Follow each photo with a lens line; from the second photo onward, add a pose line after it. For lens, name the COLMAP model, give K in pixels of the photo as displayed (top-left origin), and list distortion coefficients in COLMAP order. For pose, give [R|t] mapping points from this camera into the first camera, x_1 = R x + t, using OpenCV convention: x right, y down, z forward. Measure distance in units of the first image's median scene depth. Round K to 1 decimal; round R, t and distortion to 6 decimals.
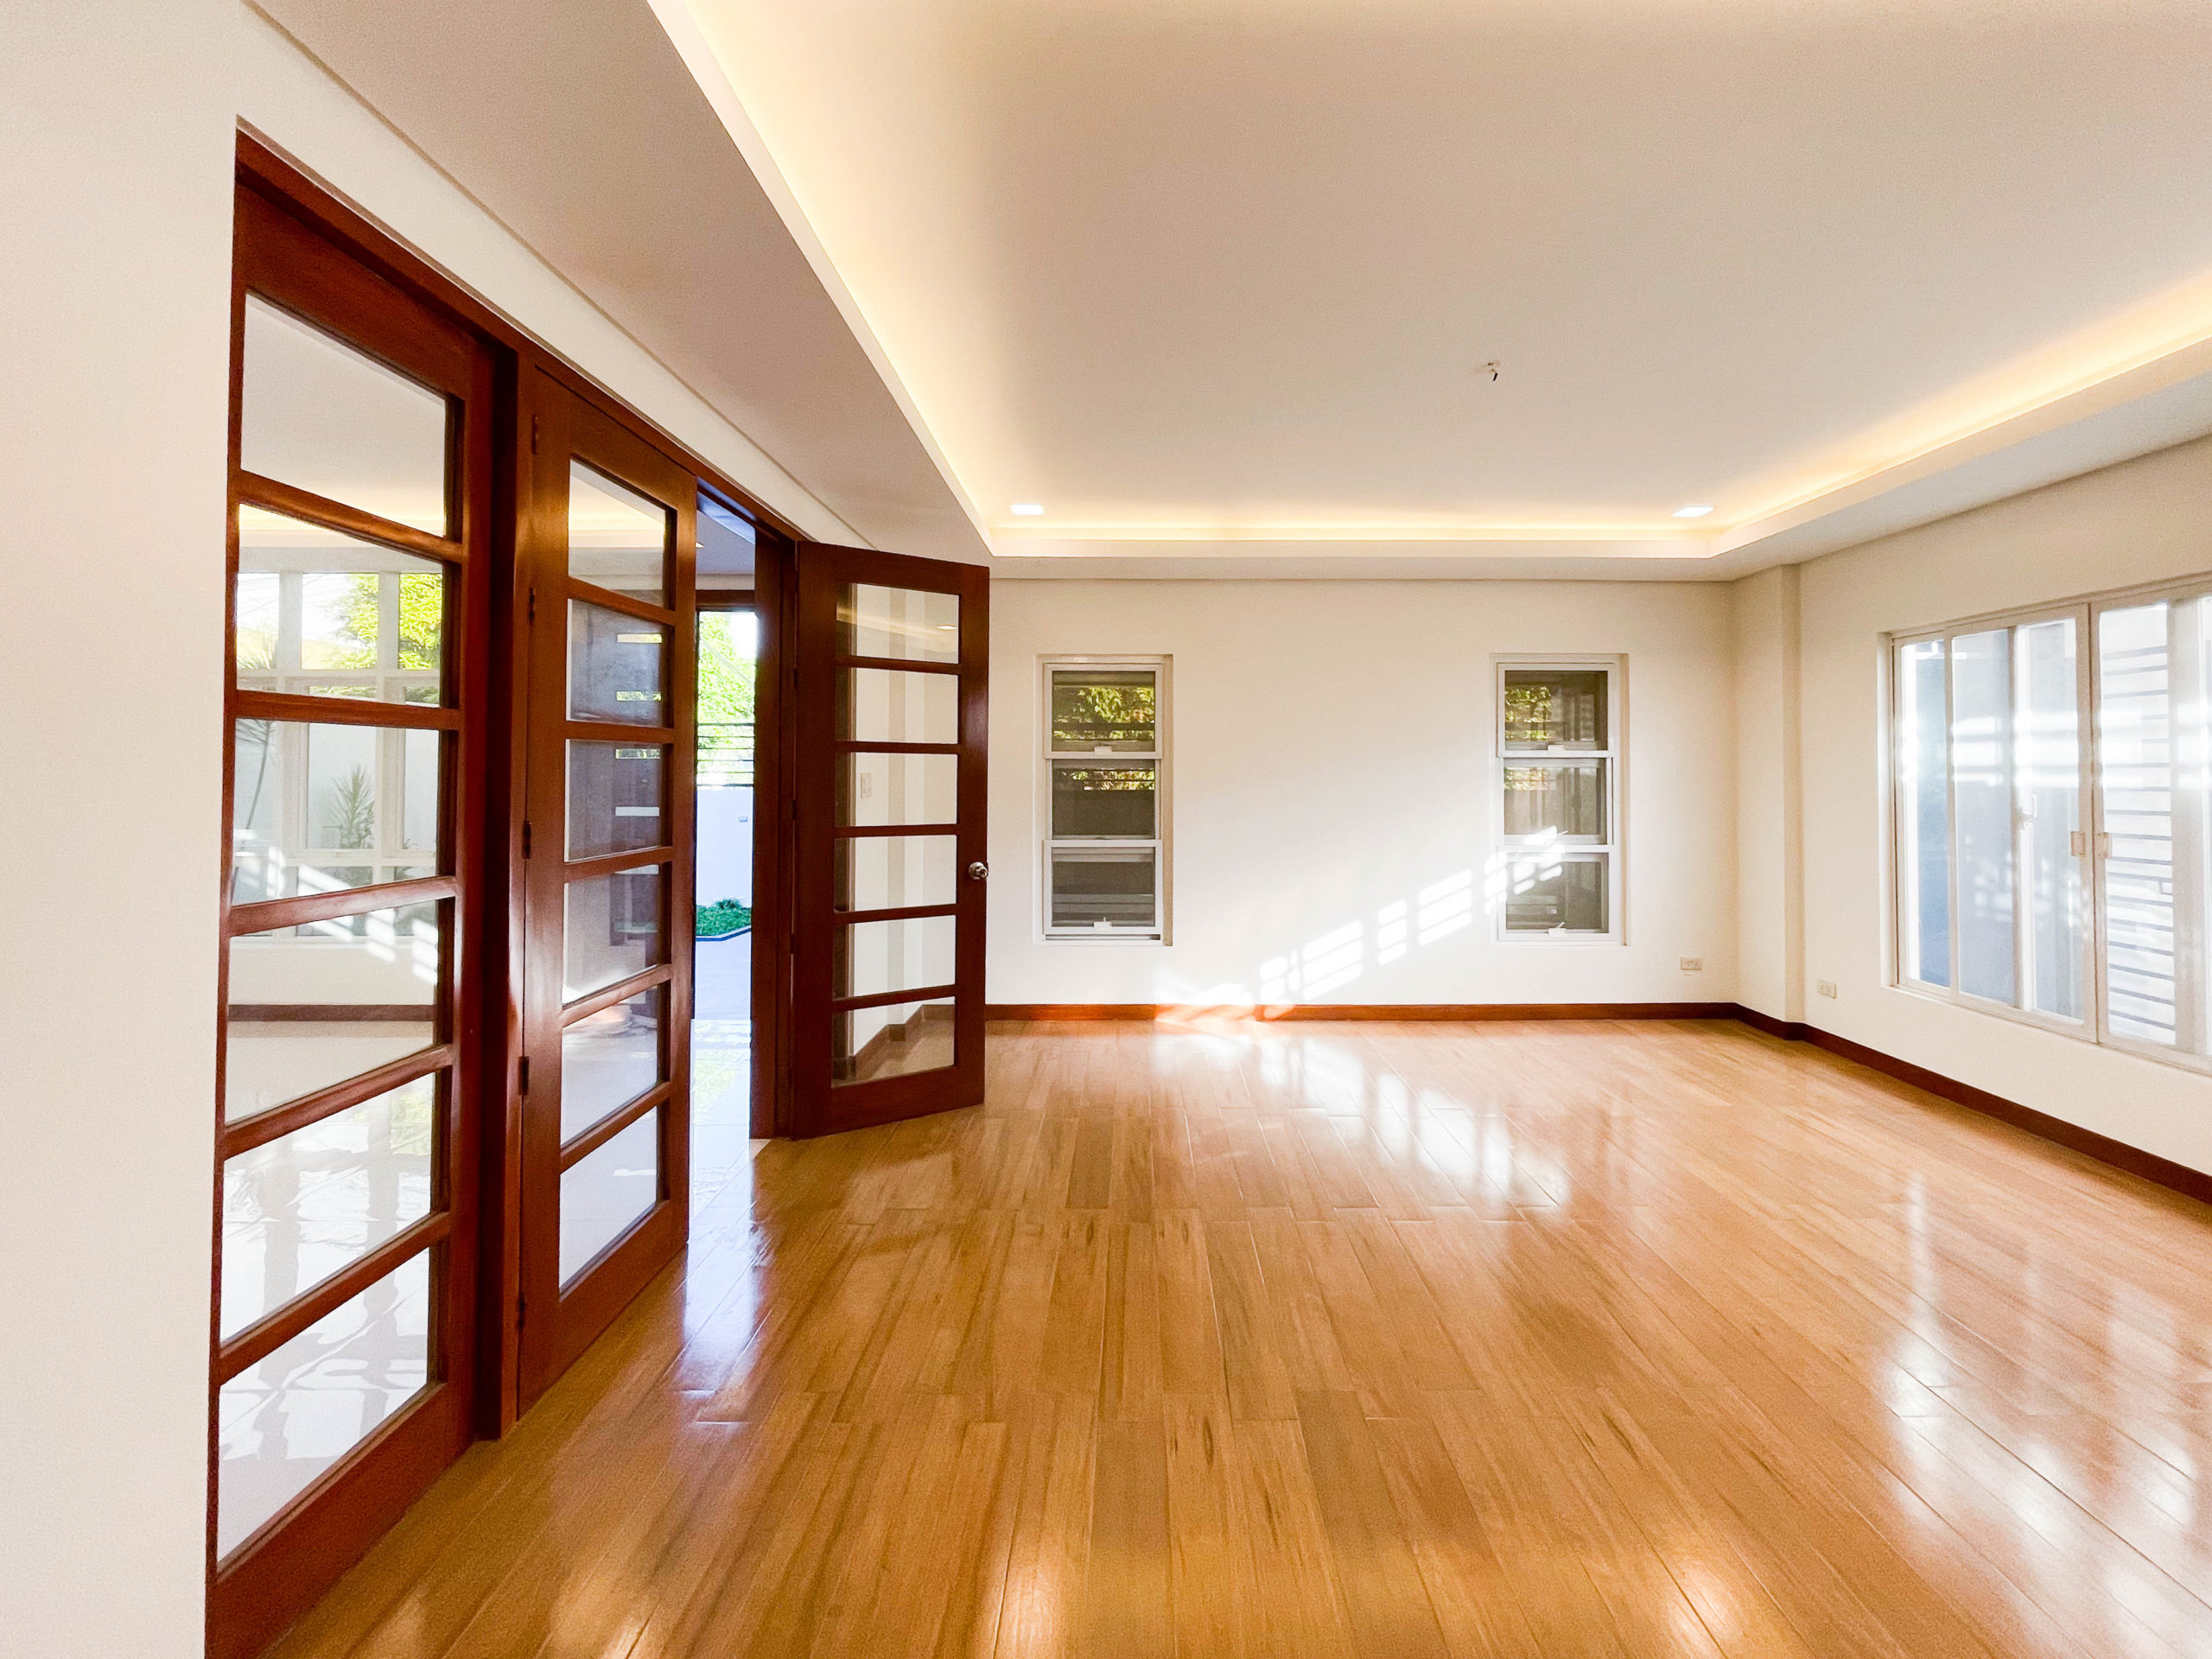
lens RADIAL K [[894.1, 0, 1111.4], [0, 894.1, 756.4], [0, 0, 1]] dist [0.000141, 0.000037]
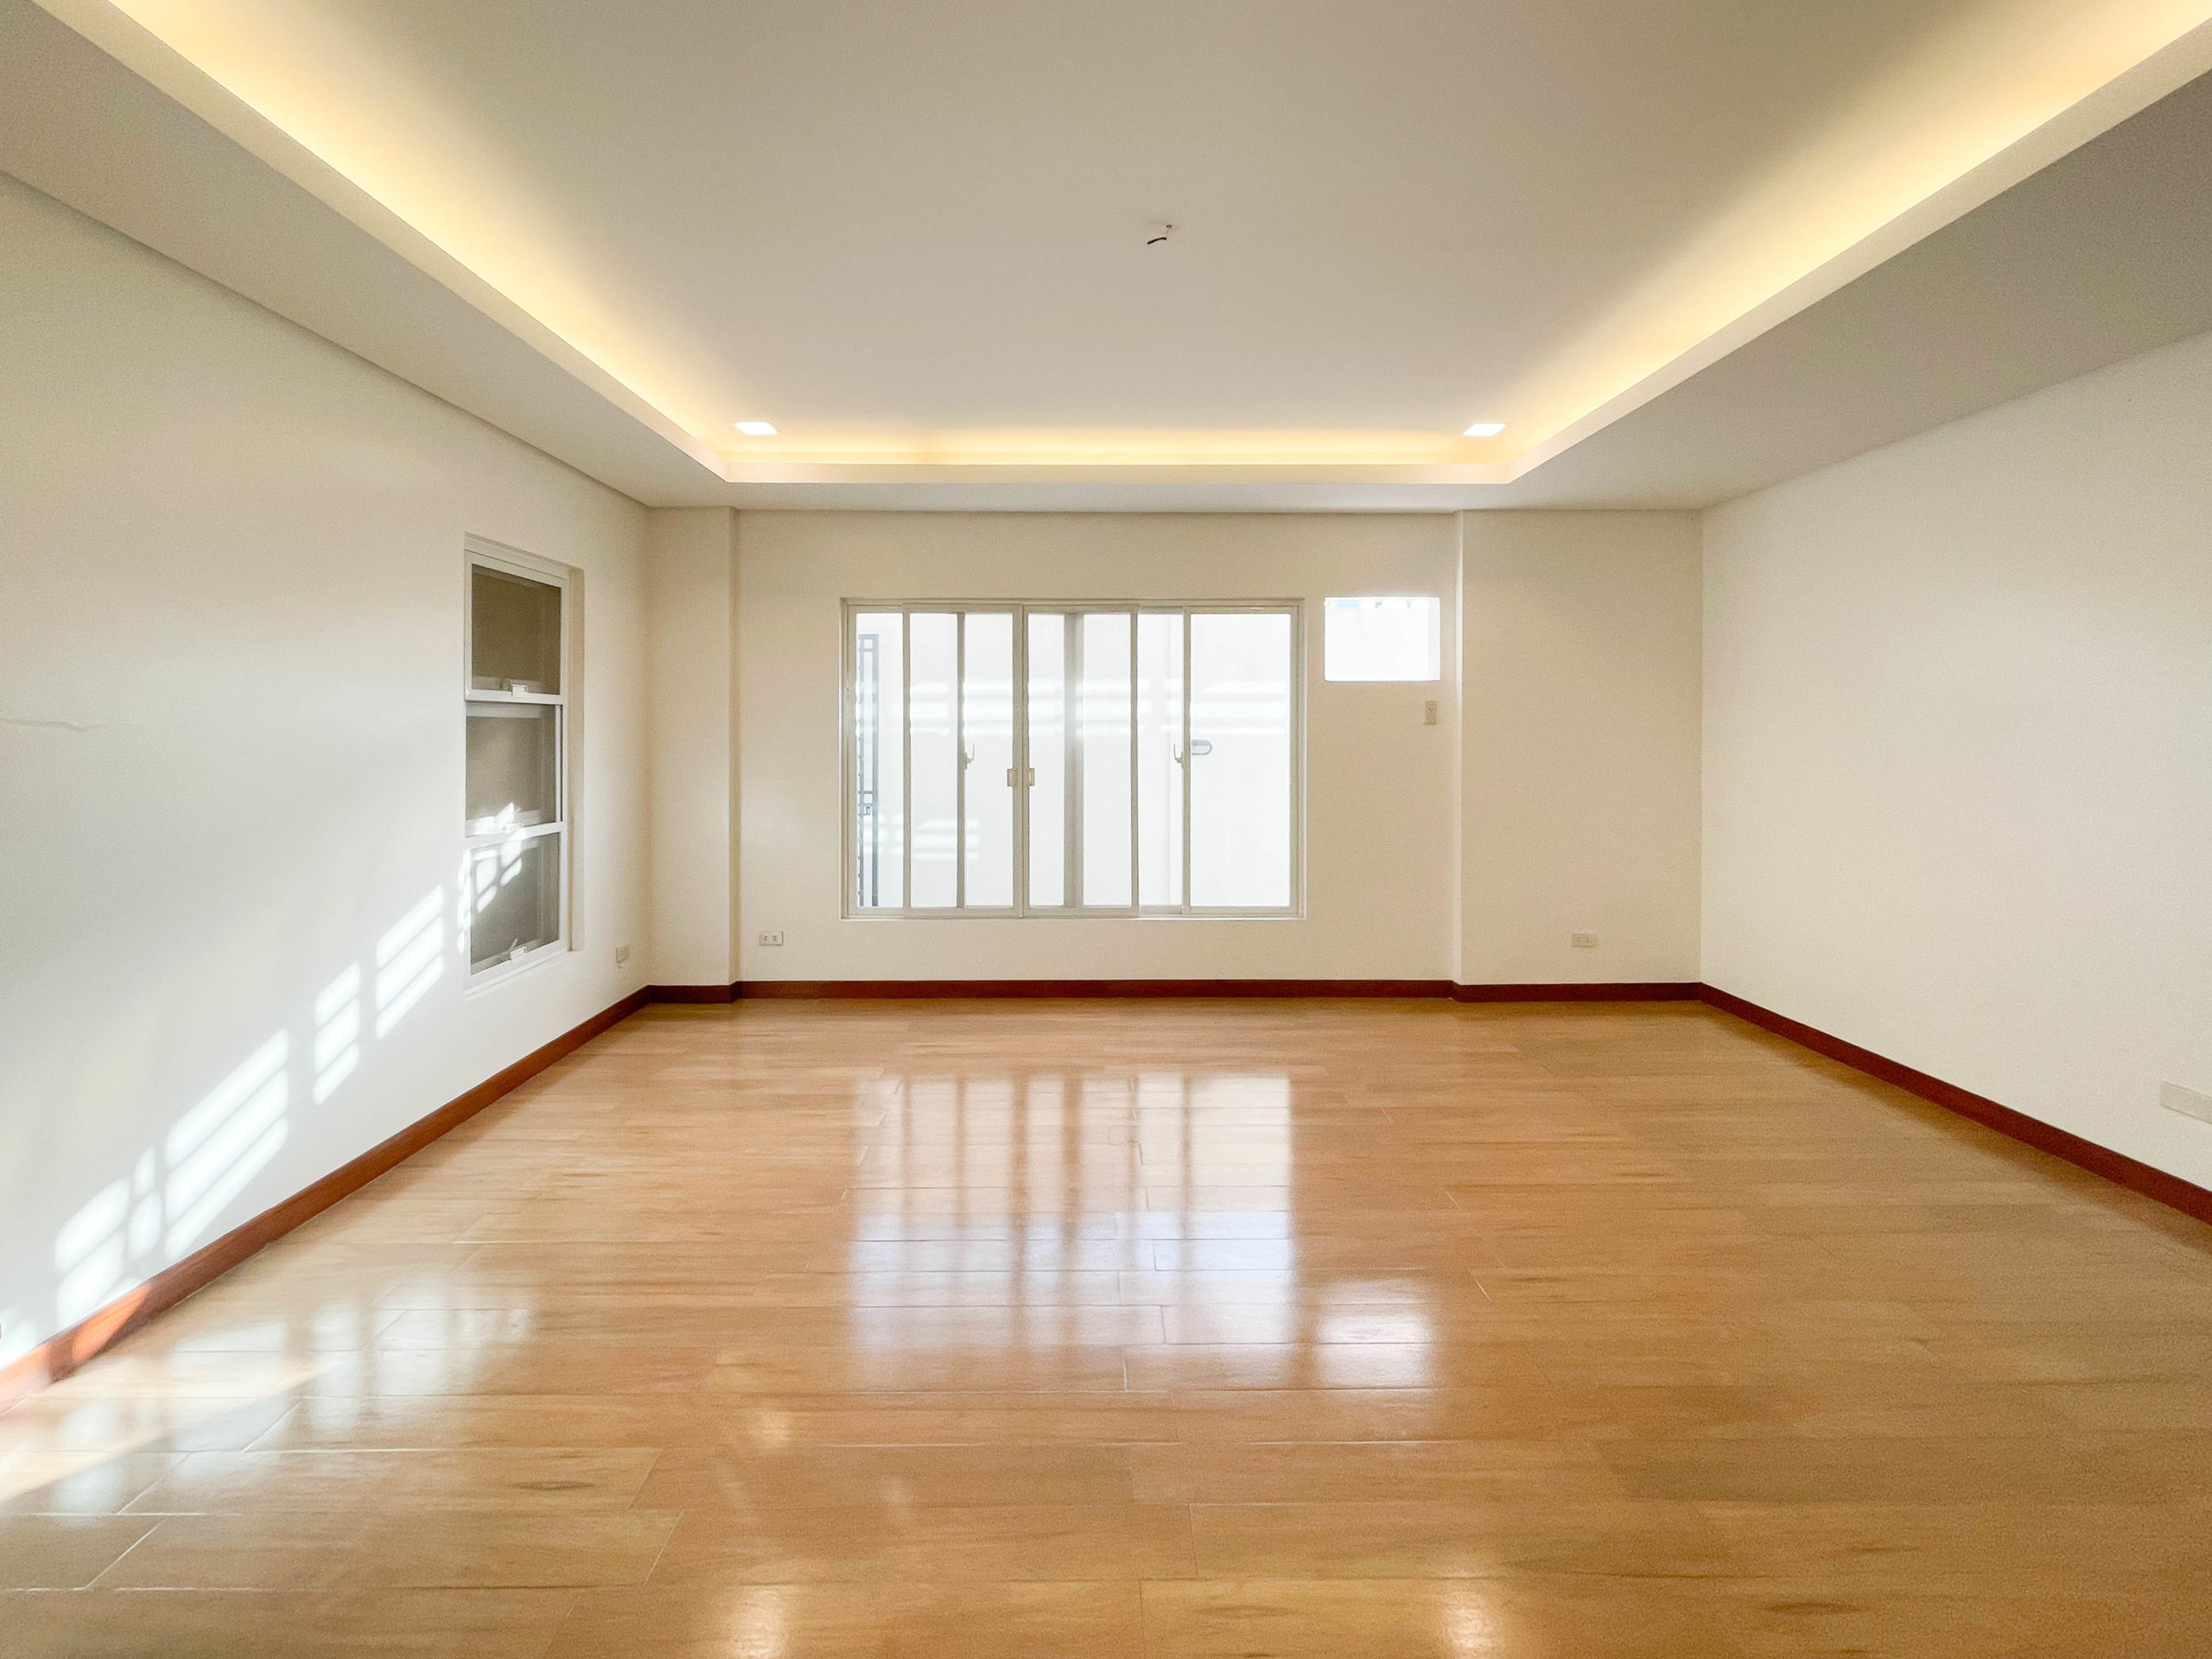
lens RADIAL K [[925.6, 0, 1104.1], [0, 925.6, 744.8], [0, 0, 1]] dist [-0.000877, -0.000292]
pose [[-0.016953, -0.019224, 0.999671, -0.226702], [-0.020106, 0.999620, 0.018882, 0.010983], [-0.999654, -0.019779, -0.017334, 0.568046]]
